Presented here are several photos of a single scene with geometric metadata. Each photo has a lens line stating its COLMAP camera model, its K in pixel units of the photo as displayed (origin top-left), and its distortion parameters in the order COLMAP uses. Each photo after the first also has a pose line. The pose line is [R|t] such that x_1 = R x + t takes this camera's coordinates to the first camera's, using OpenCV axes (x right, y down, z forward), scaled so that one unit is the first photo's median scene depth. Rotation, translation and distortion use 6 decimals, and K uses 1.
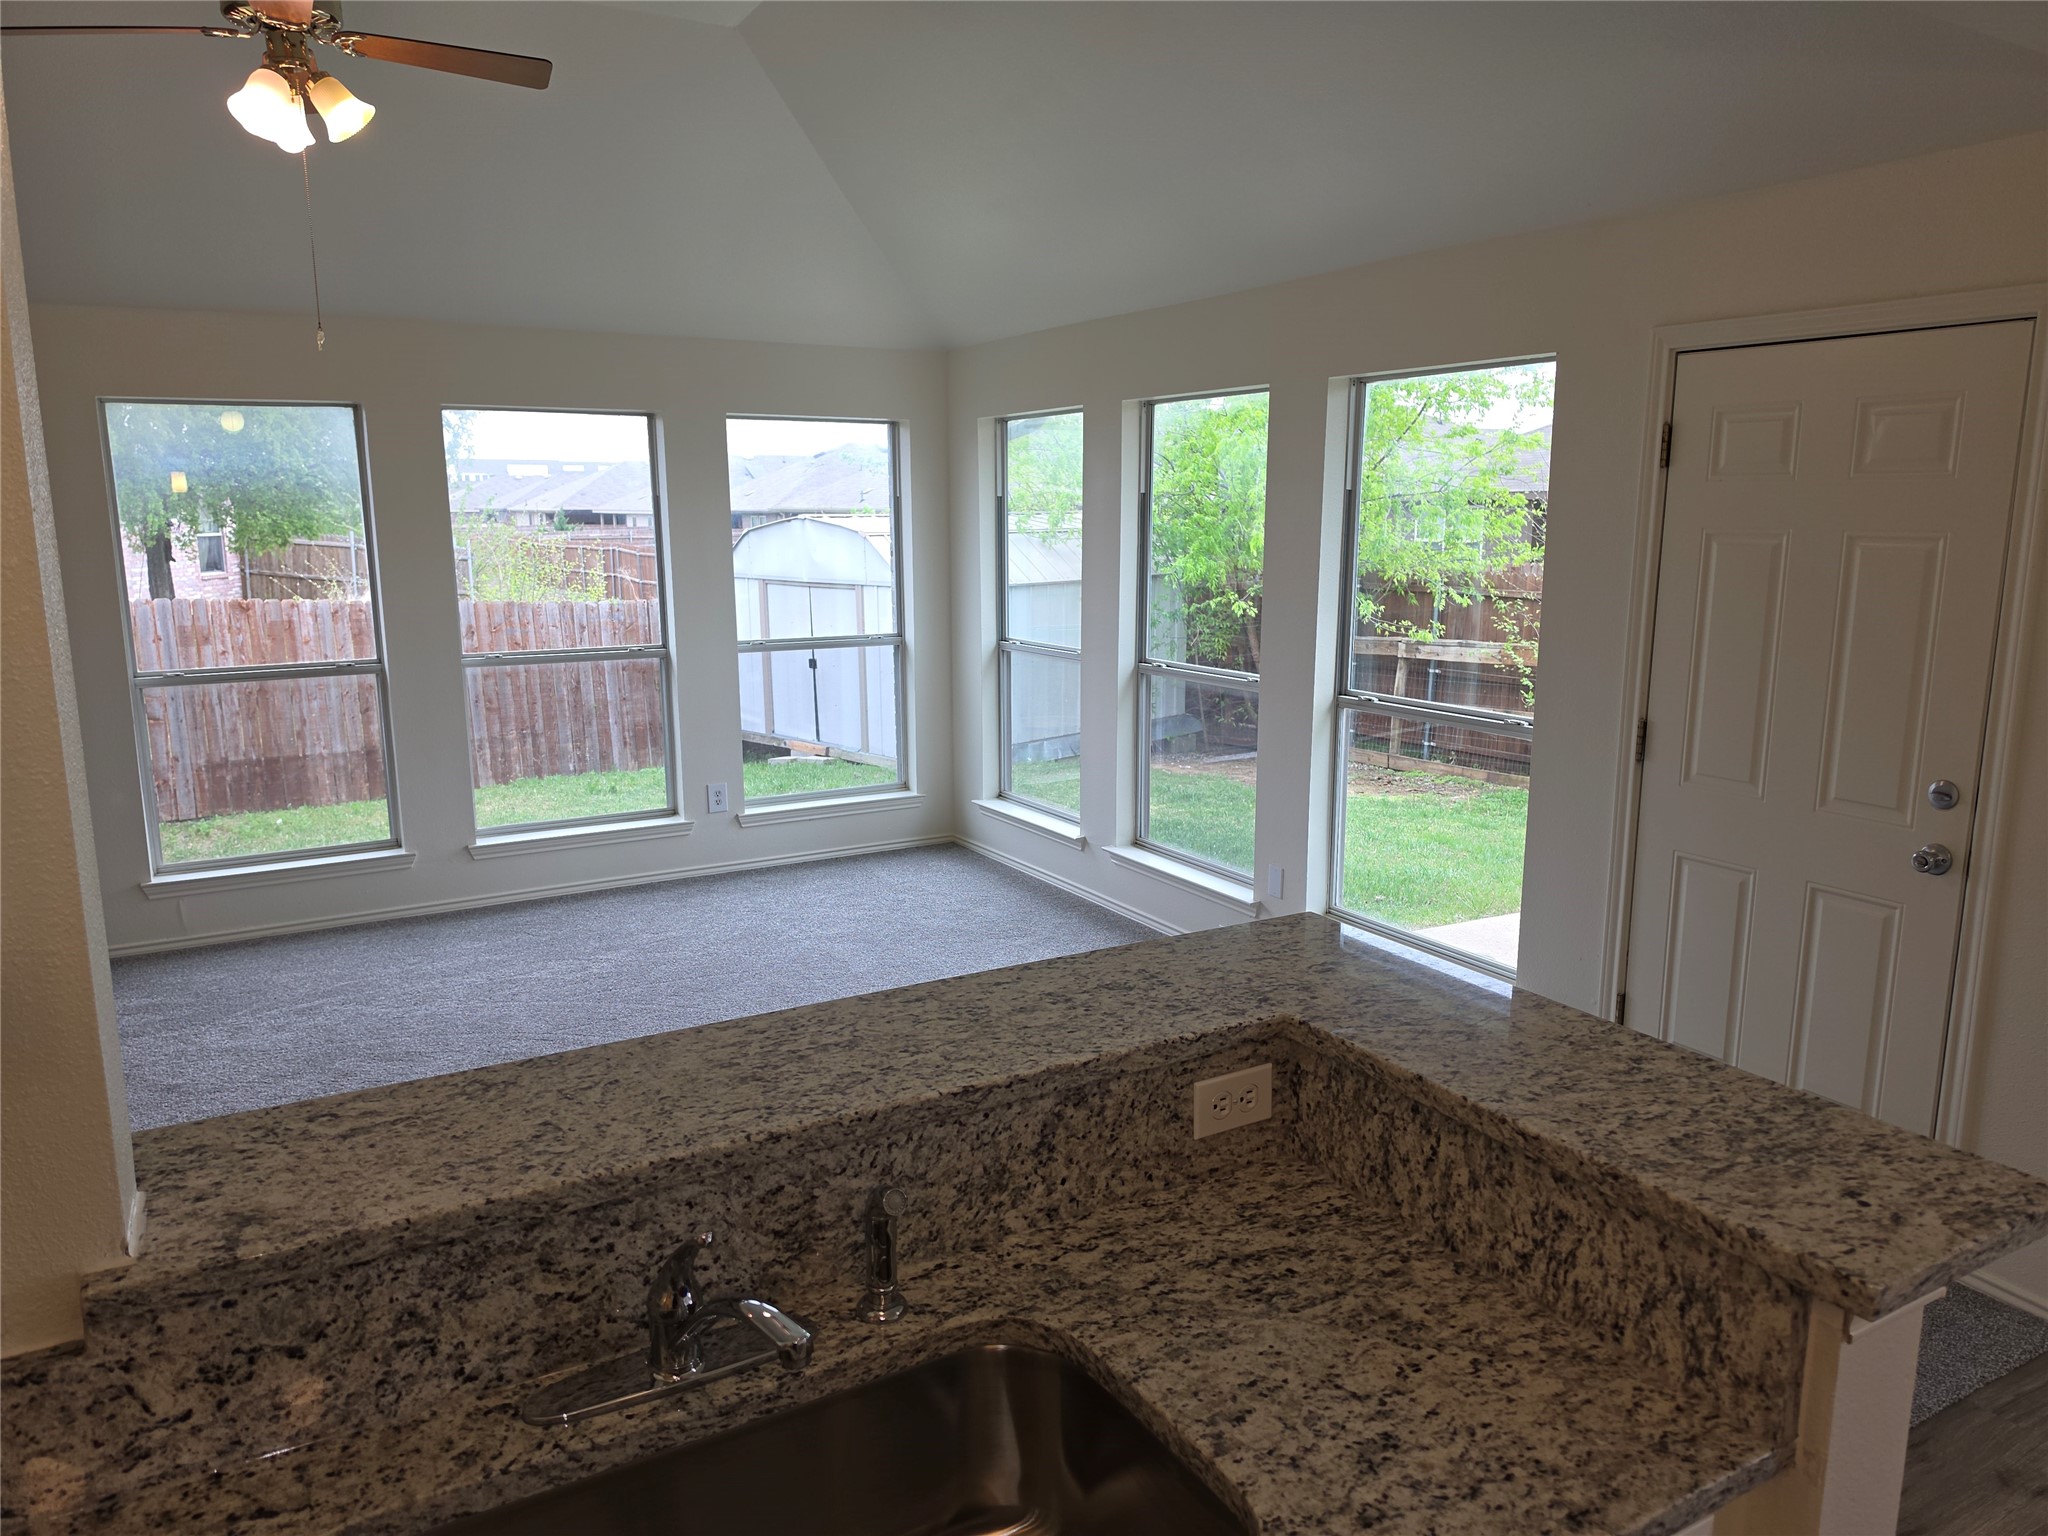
lens RADIAL K [[1409.8, 0, 1023.7], [0, 1409.8, 762.9], [0, 0, 1]] dist [0.049571, -0.052688]
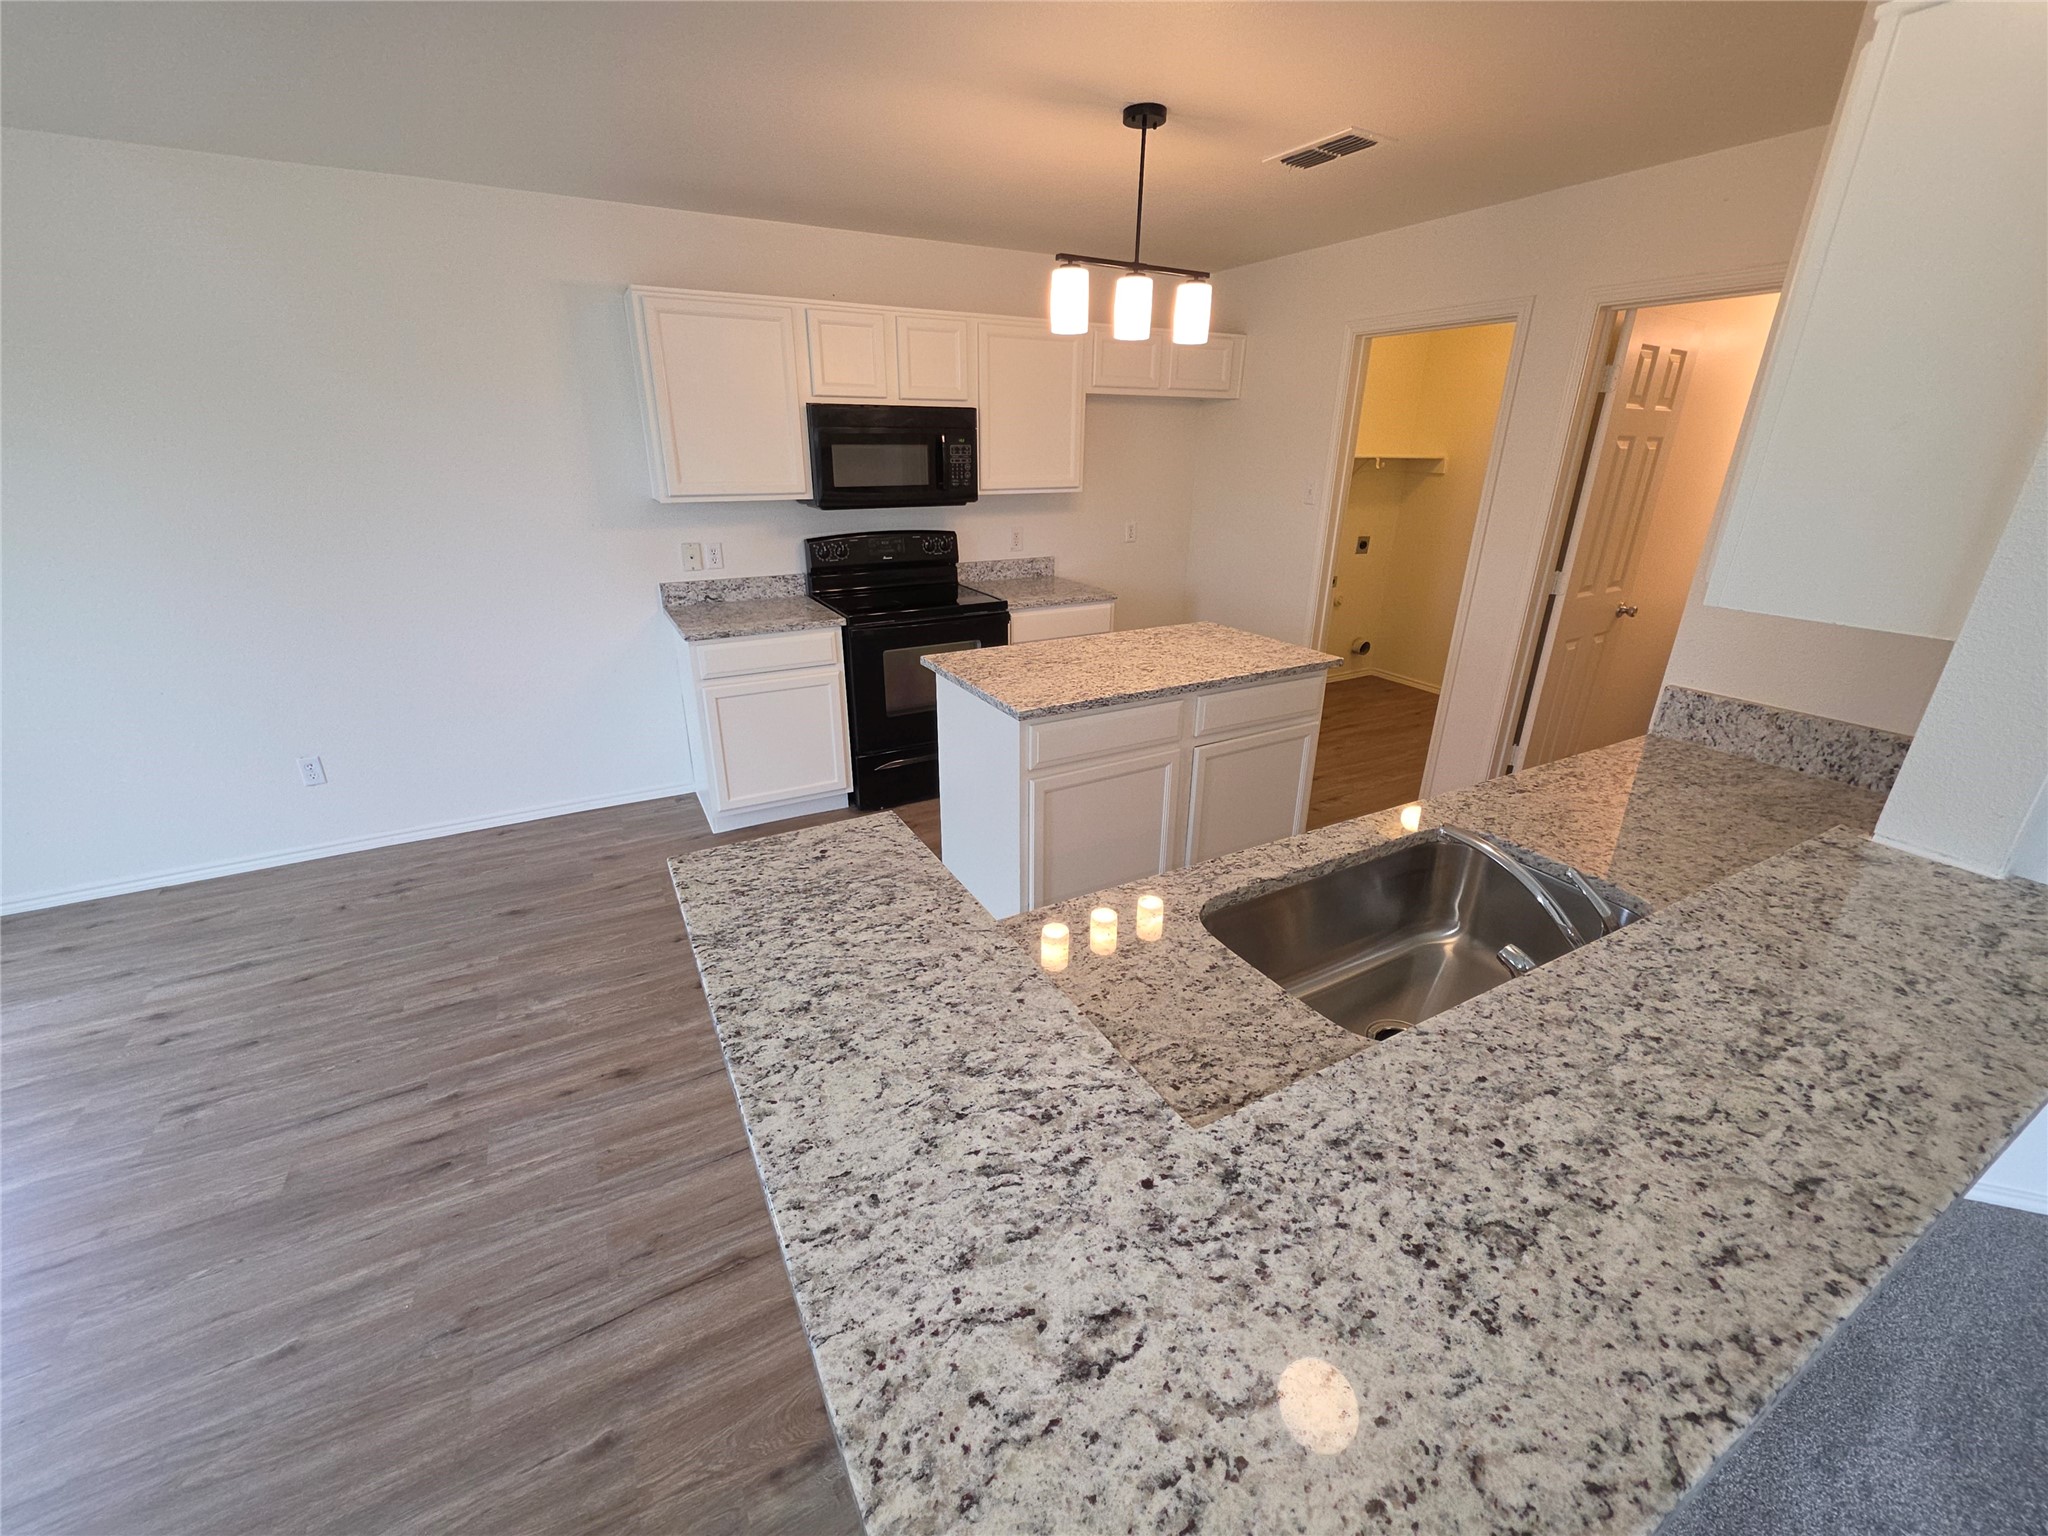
lens RADIAL K [[817.9, 0, 1025.0], [0, 817.9, 765.2], [0, 0, 1]] dist [-0.001584, -0.000240]
pose [[-0.999756, -0.011228, 0.019029, 0.088404], [0.000650, 0.845928, 0.533296, -0.059781], [-0.022085, 0.533178, -0.845715, 0.419866]]
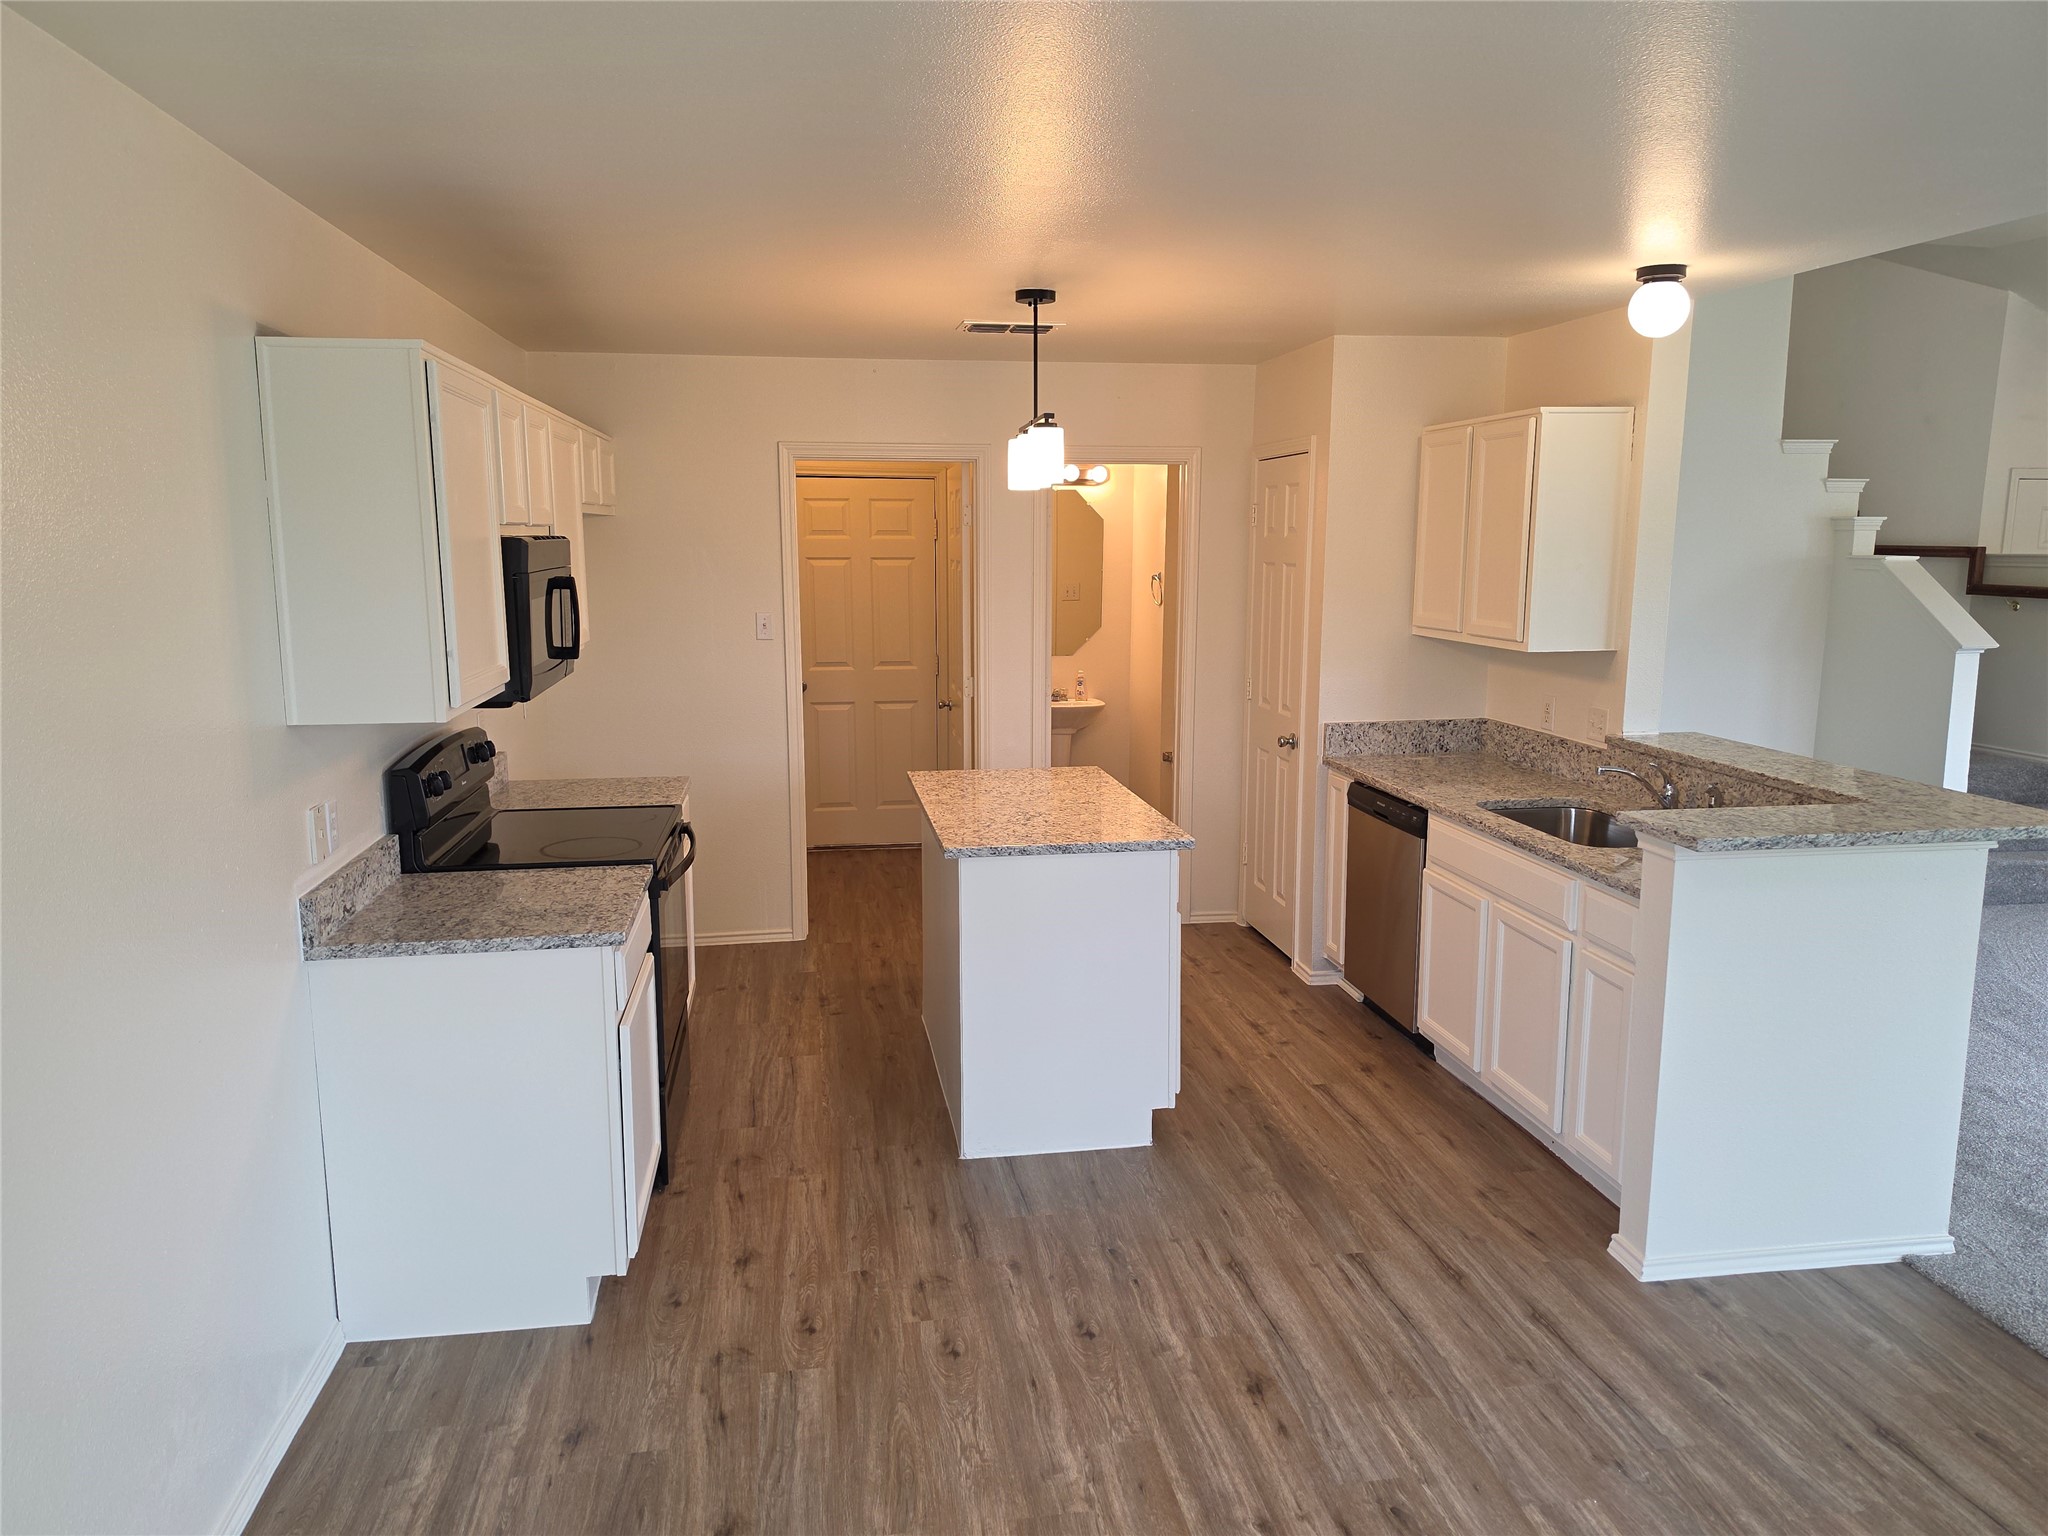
lens RADIAL K [[1409.8, 0, 1018.9], [0, 1409.8, 775.0], [0, 0, 1]] dist [0.049571, -0.052688]
pose [[-0.361149, 0.160735, -0.918551, 0.865942], [-0.167770, 0.957760, 0.233558, -0.045715], [0.917292, 0.238455, -0.318927, 0.169993]]
